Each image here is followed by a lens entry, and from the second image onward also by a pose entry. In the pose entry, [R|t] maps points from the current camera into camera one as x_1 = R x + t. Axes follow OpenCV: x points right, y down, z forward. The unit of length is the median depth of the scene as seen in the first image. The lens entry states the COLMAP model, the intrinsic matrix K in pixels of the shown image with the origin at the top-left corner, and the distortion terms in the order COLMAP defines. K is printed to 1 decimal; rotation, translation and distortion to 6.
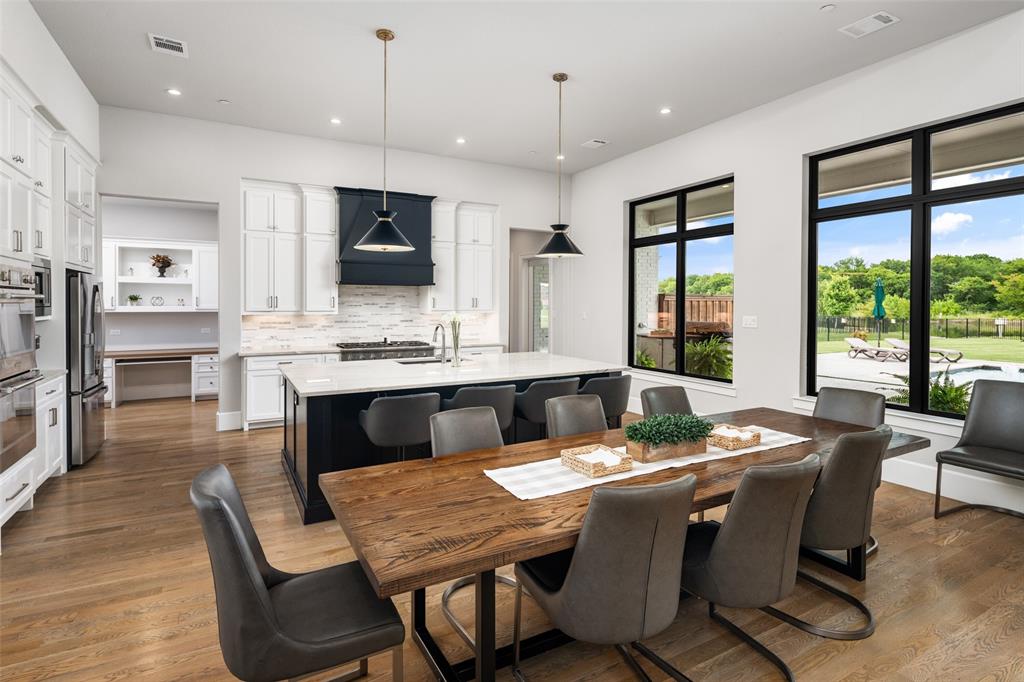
lens RADIAL K [[511.0, 0, 528.2], [0, 511.0, 304.7], [0, 0, 1]] dist [0.003683, -0.001029]
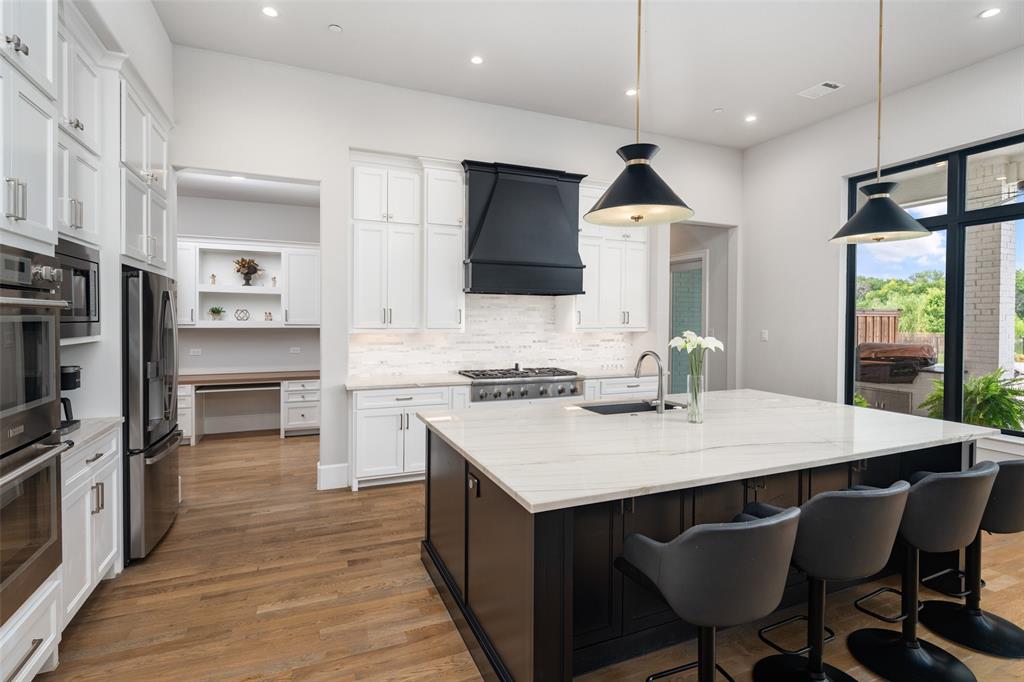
lens RADIAL K [[511.0, 0, 512.0], [0, 511.0, 322.5], [0, 0, 1]] dist [0.003683, -0.001029]
pose [[0.991241, 0.004304, -0.131996, -0.209712], [-0.003679, 0.999981, 0.004979, -0.000072], [0.132015, -0.004450, 0.991238, 0.272814]]
